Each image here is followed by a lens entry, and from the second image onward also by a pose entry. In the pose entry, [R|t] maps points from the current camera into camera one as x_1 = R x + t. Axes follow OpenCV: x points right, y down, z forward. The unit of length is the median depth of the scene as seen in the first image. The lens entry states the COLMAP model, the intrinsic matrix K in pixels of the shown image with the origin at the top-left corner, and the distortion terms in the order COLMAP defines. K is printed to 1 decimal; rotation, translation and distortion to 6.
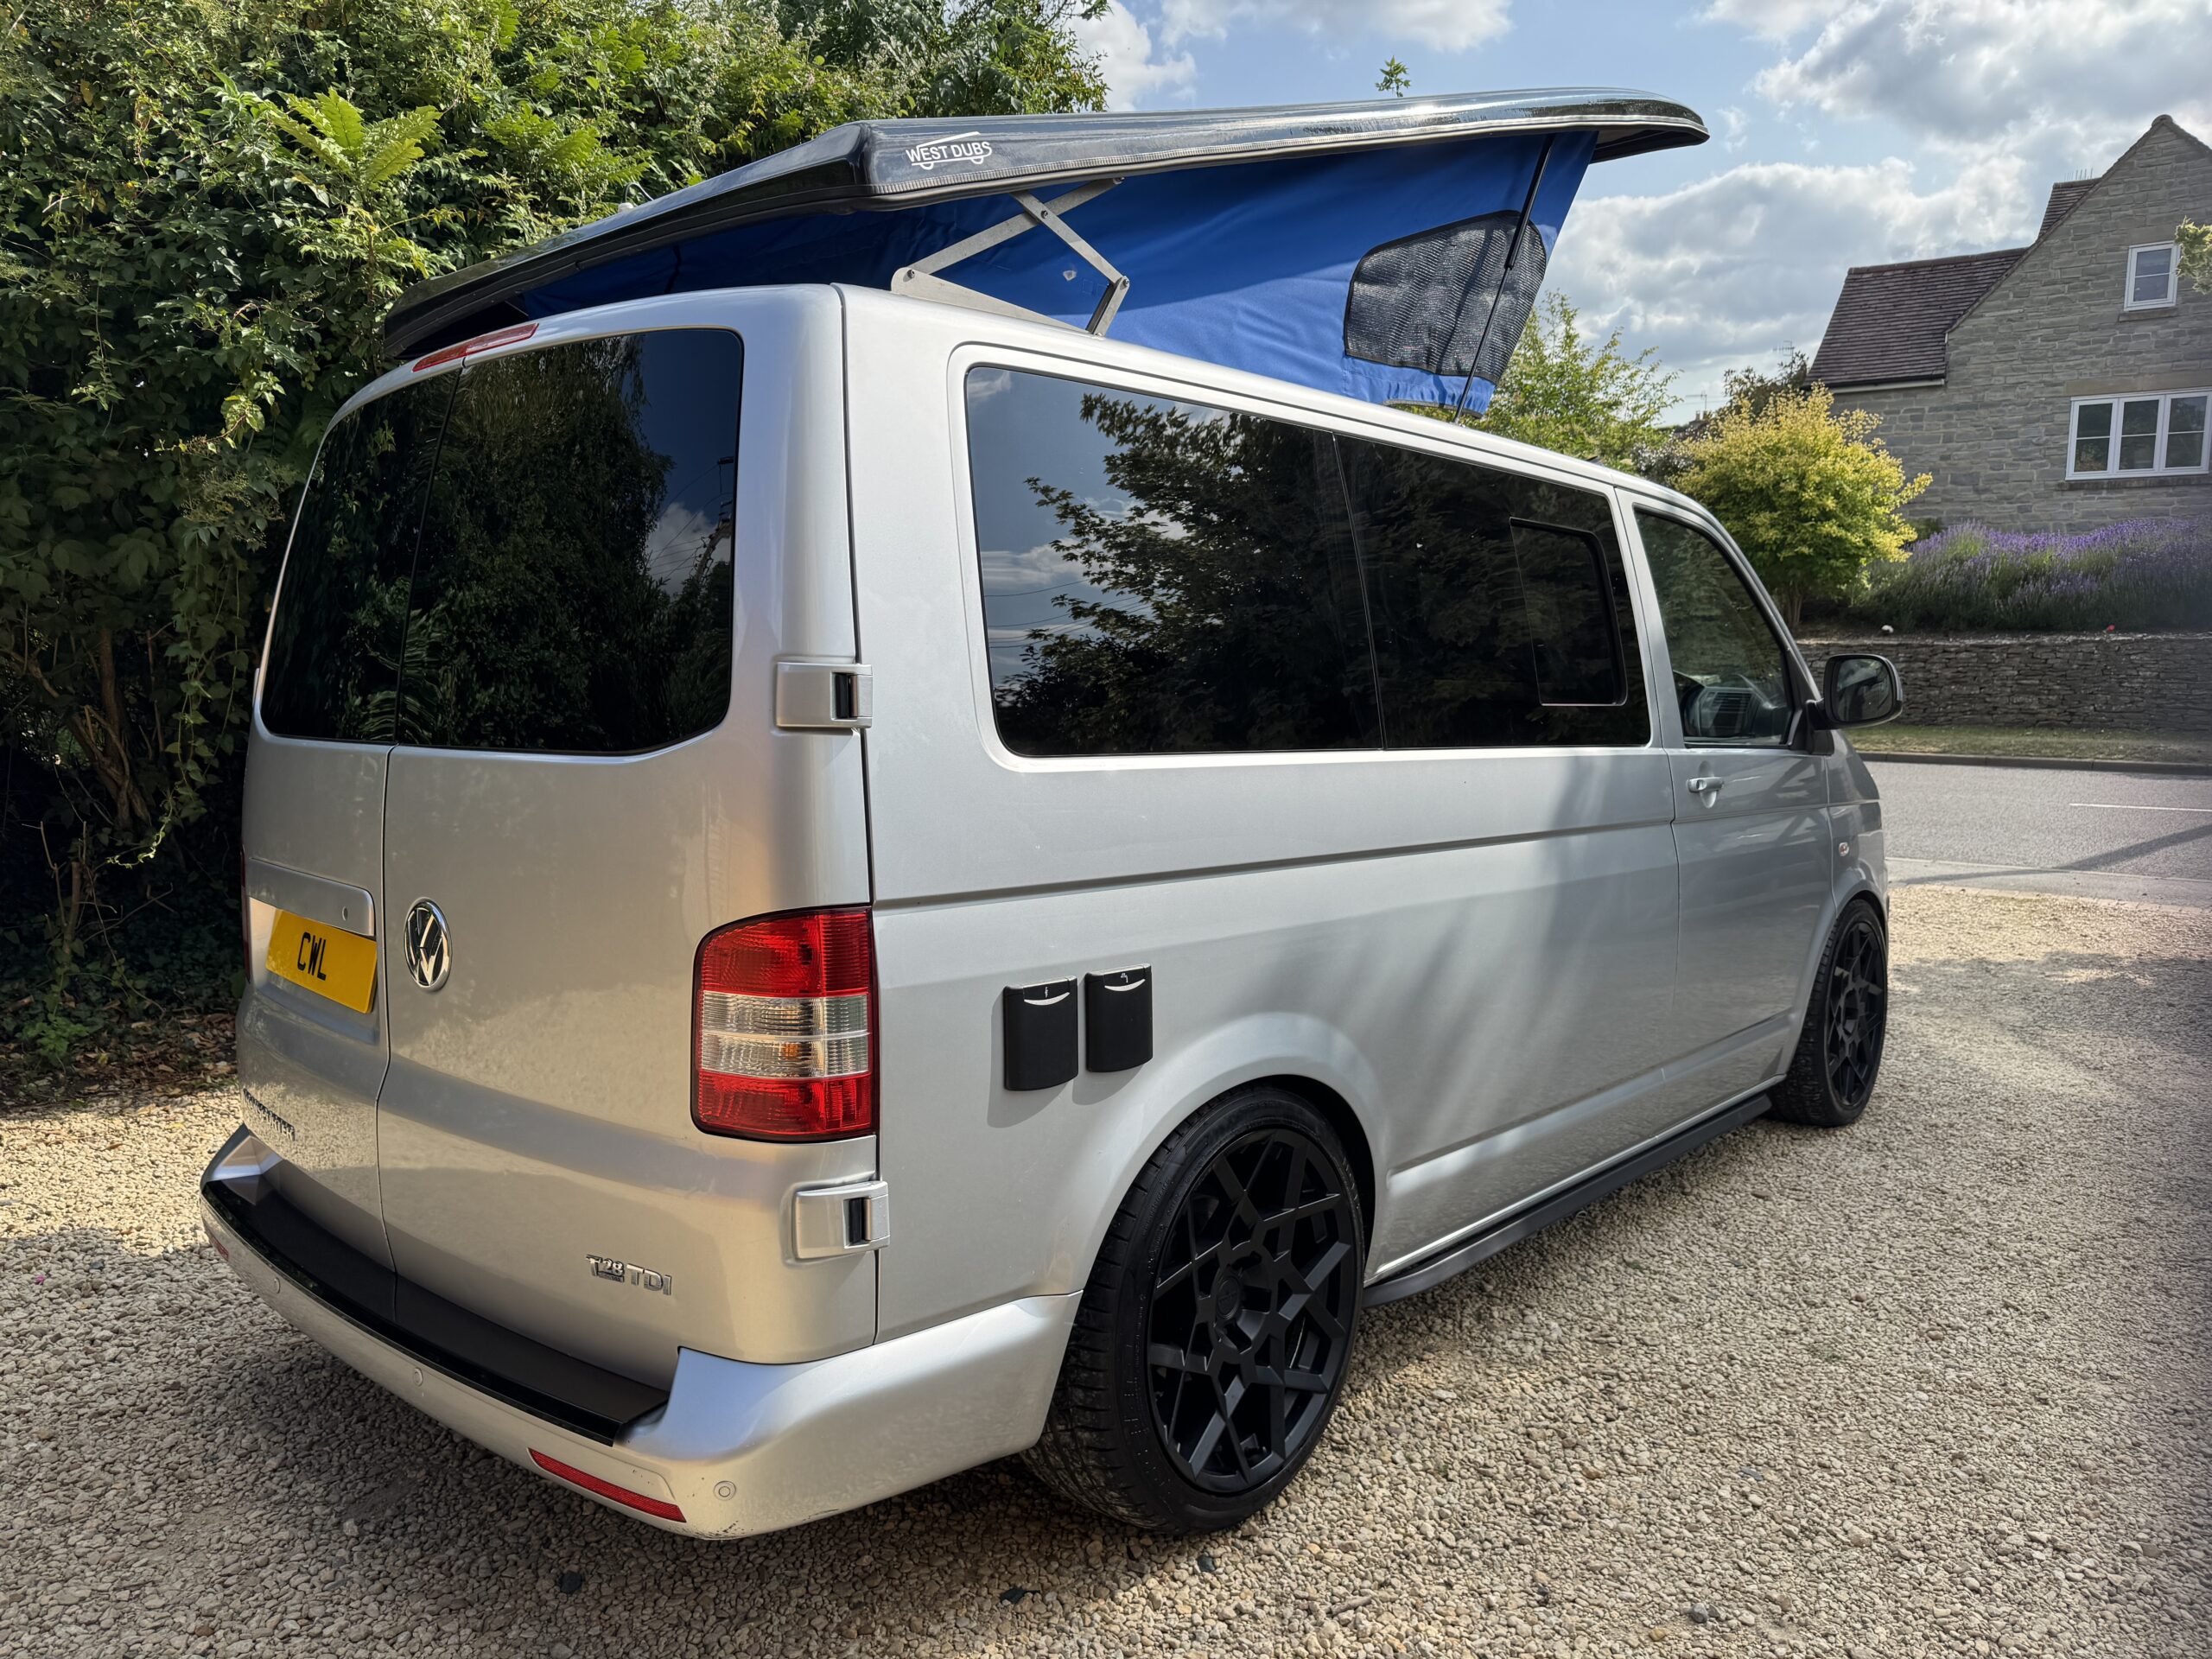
lens RADIAL K [[1572.7, 0, 1099.1], [0, 1572.7, 831.0], [0, 0, 1]] dist [0.009069, -0.019617]
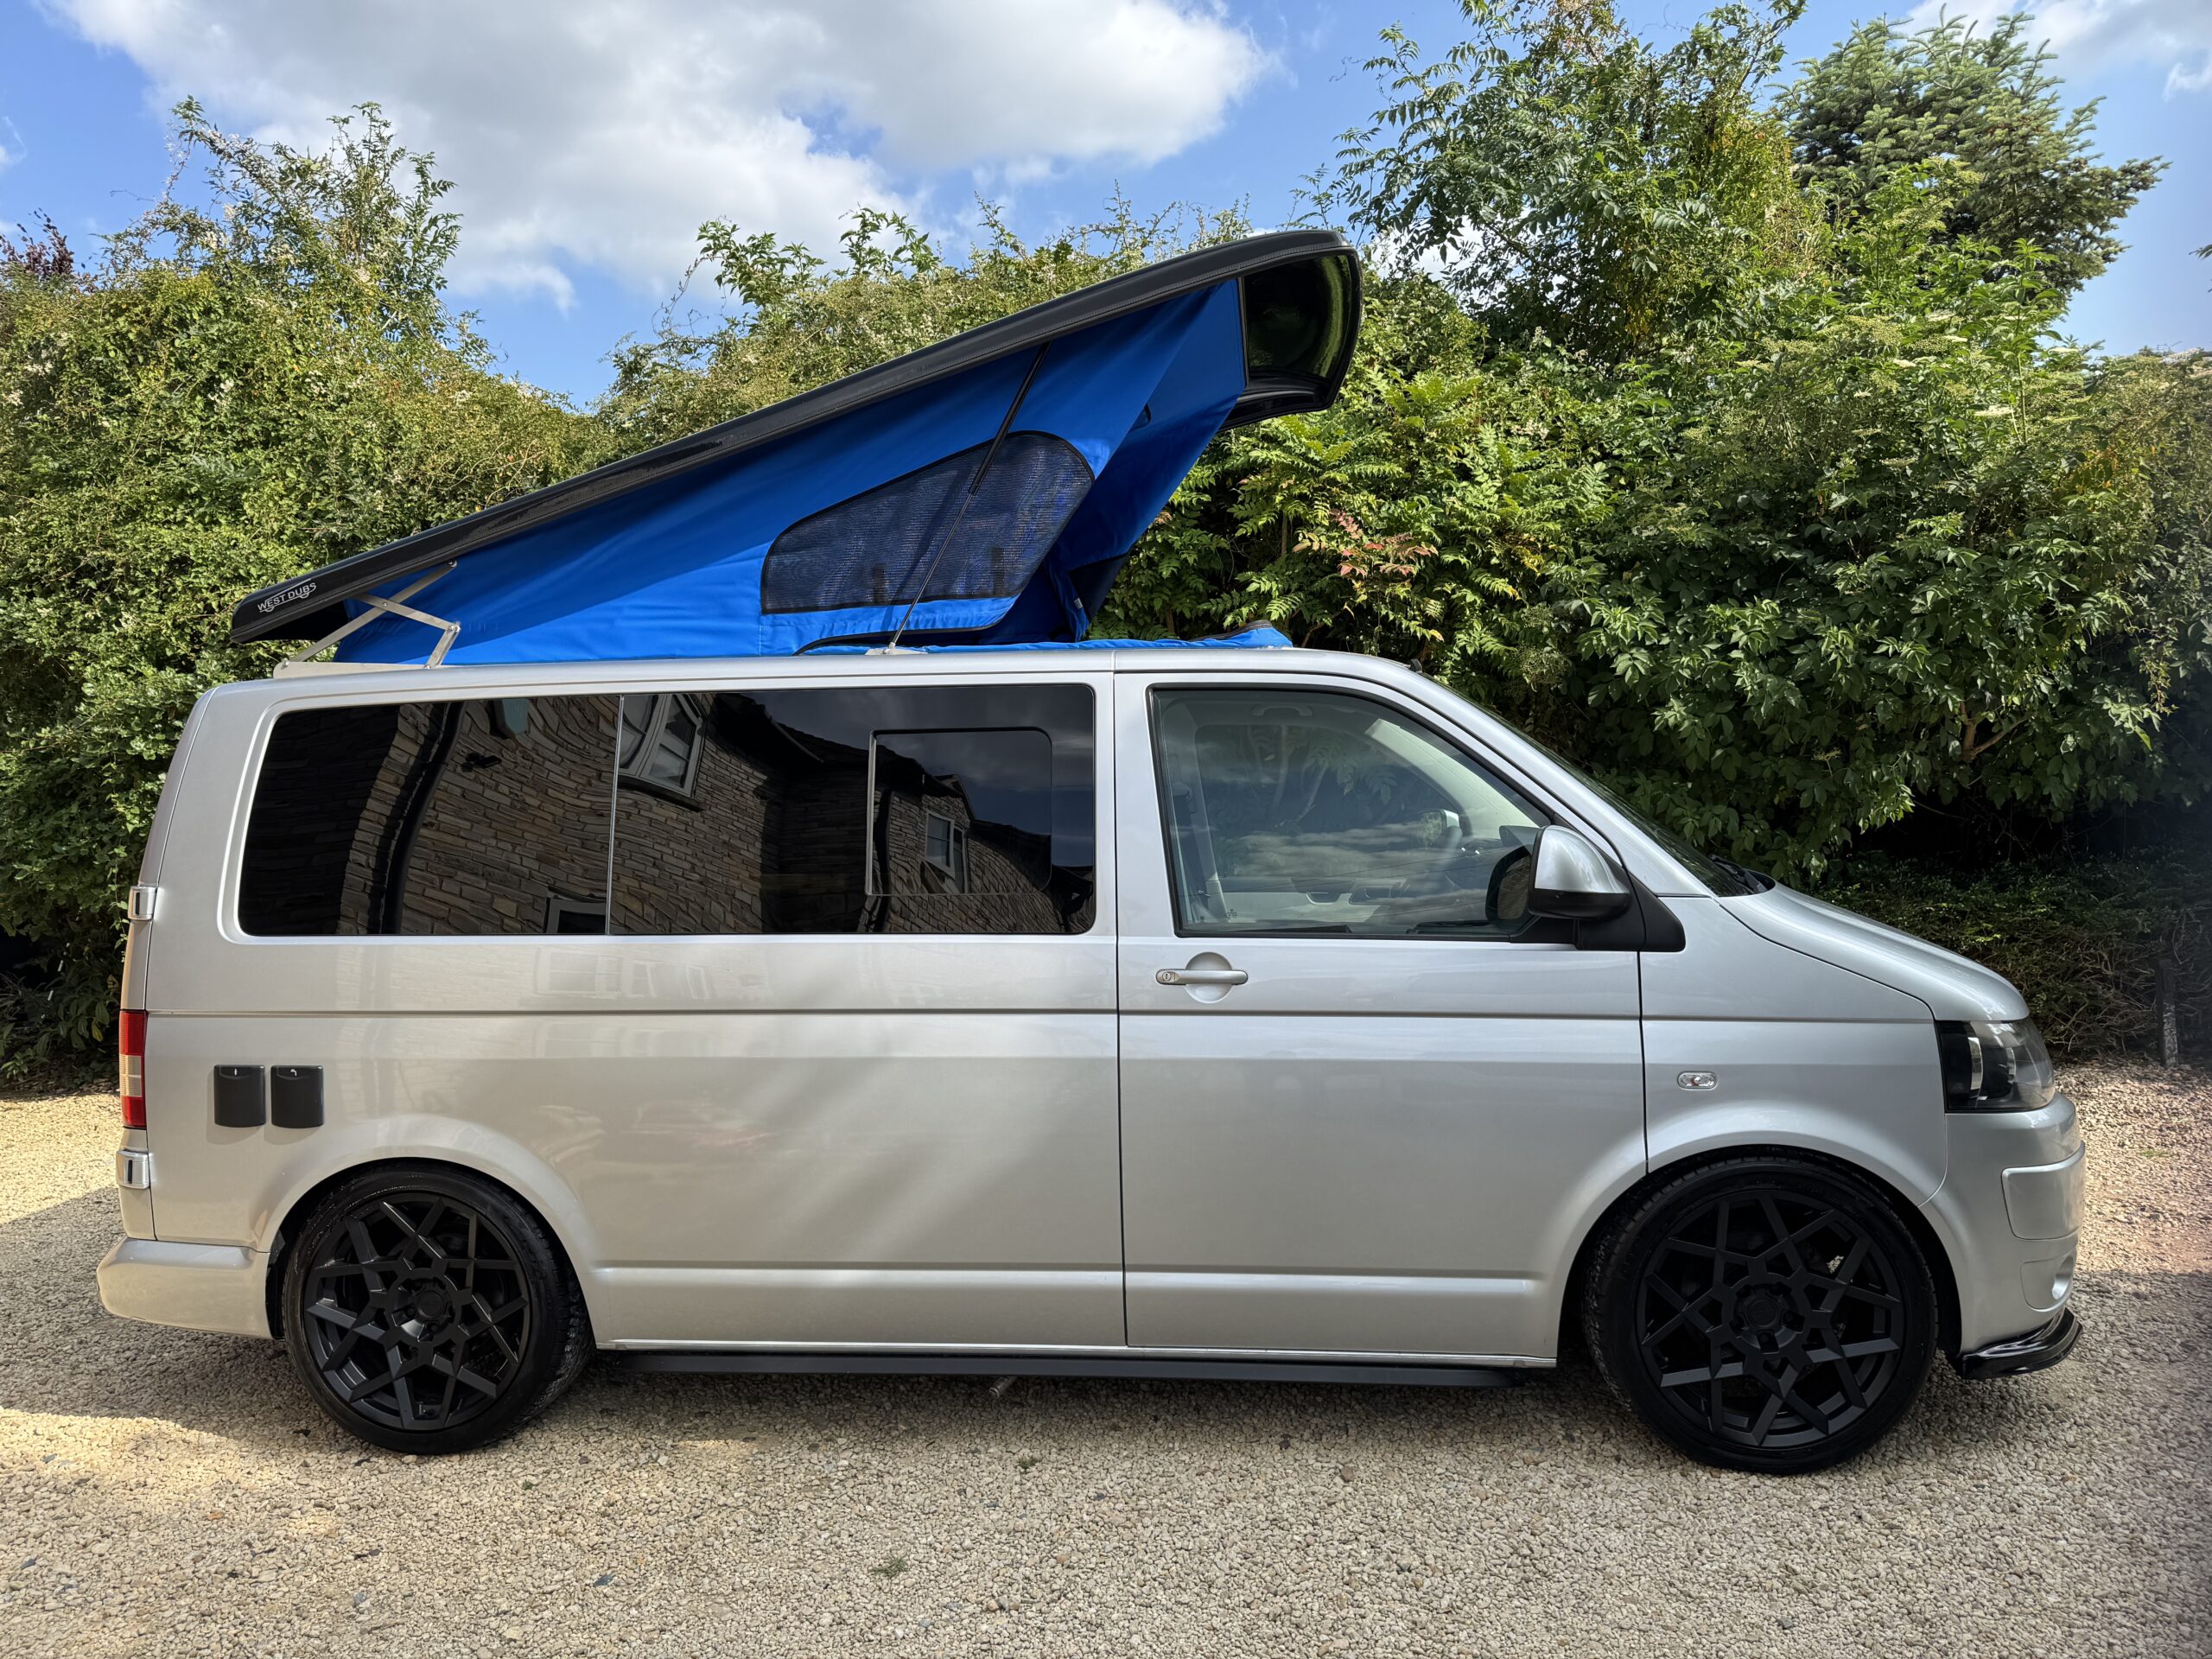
lens RADIAL K [[1572.7, 0, 1099.1], [0, 1572.7, 831.0], [0, 0, 1]] dist [0.009069, -0.019617]
pose [[0.596806, -0.043745, -0.801192, 1.574099], [-0.043426, 0.995288, -0.086691, -0.039509], [0.801209, 0.086530, 0.592095, 0.582366]]
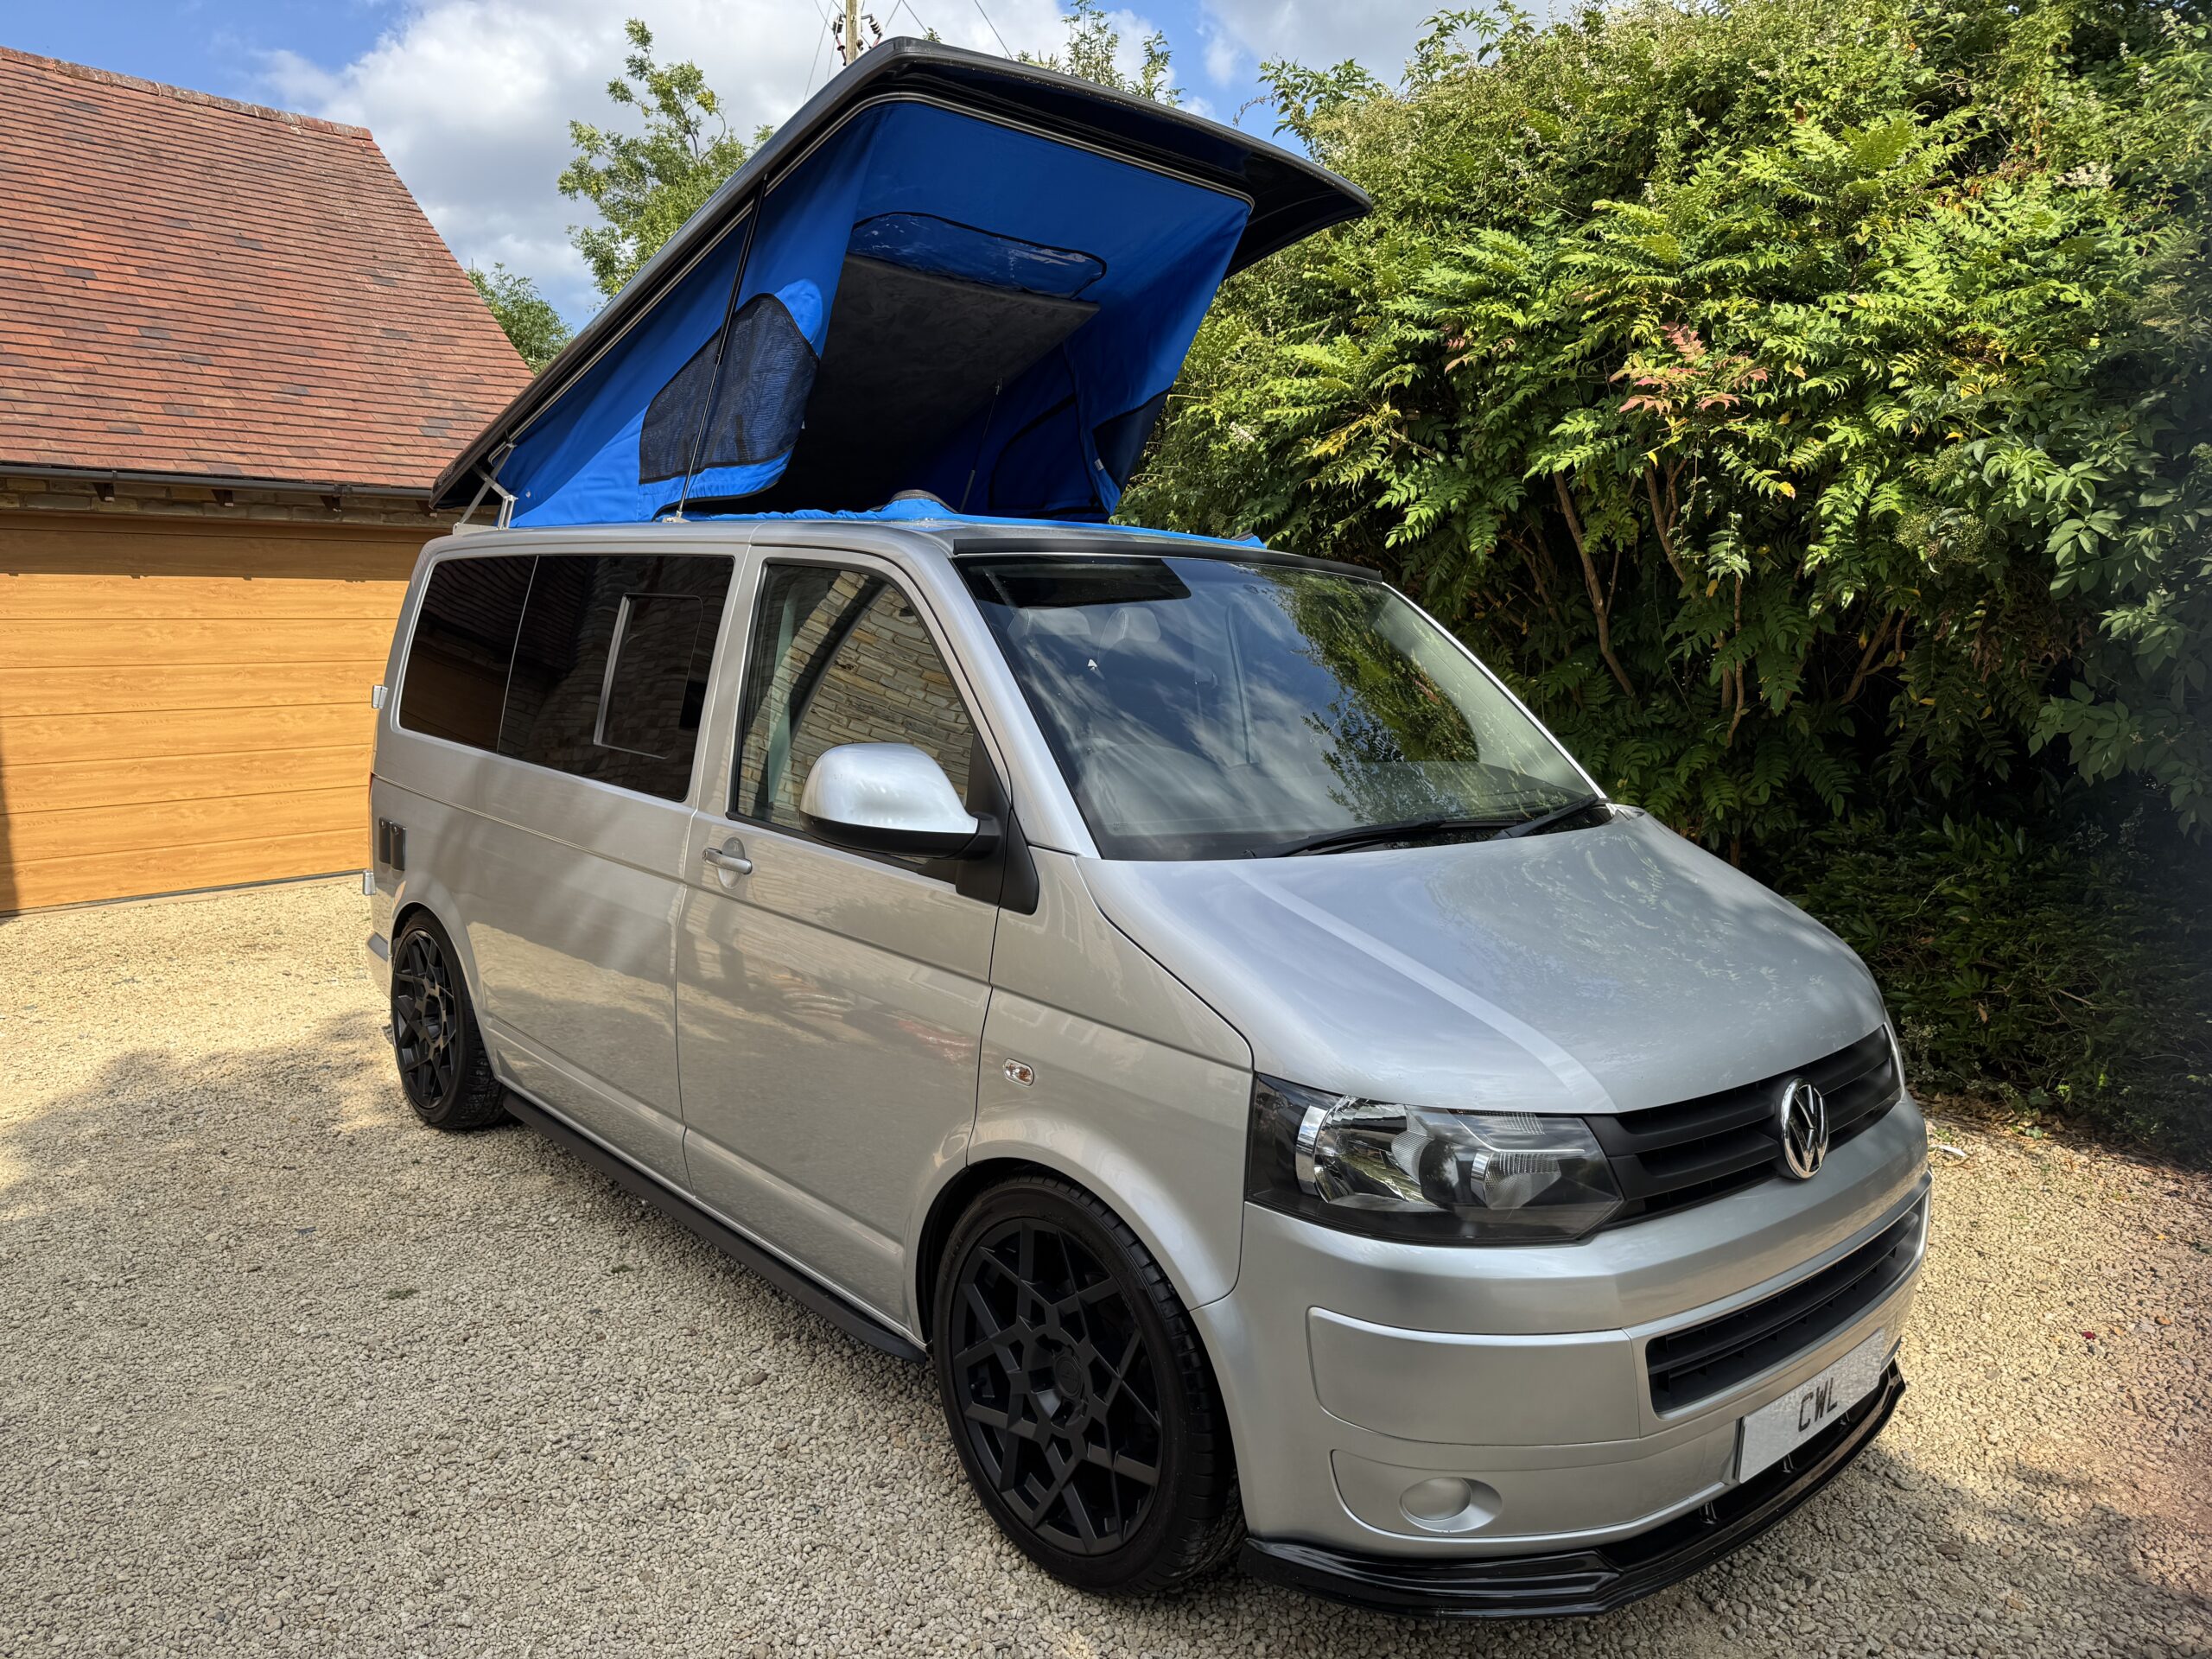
lens RADIAL K [[1574.7, 0, 1106.0], [0, 1574.7, 829.5], [0, 0, 1]] dist [0.035204, -0.036682]
pose [[-0.081306, 0.080441, -0.993438, 1.851424], [-0.163488, 0.982161, 0.092908, -0.238381], [0.983189, 0.169969, -0.066704, 1.866101]]
